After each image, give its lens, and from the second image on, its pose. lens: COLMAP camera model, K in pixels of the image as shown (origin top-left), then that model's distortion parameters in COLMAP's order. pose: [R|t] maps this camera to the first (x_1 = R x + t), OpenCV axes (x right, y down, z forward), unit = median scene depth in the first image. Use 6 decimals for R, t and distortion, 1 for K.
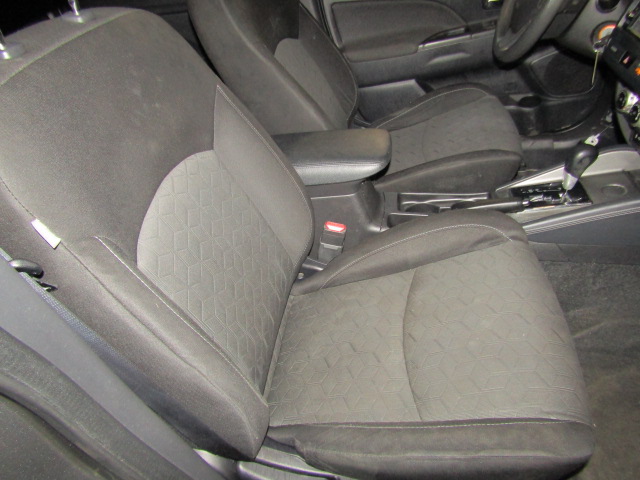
lens RADIAL K [[458.8, 0, 320.0], [0, 458.8, 240.0], [0, 0, 1]] dist [-0.001932, -0.007893]
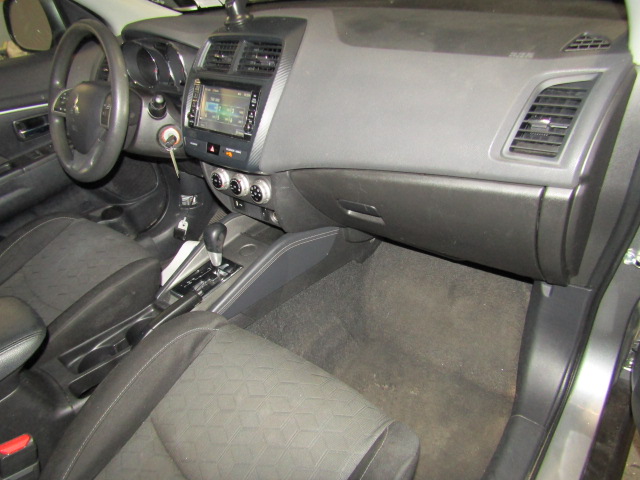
lens RADIAL K [[458.8, 0, 320.0], [0, 458.8, 240.0], [0, 0, 1]] dist [-0.001932, -0.007893]
pose [[0.529457, -0.358547, 0.768843, -0.137008], [0.524218, 0.850832, 0.035784, -0.071741], [-0.666987, 0.384095, 0.638435, 0.118843]]
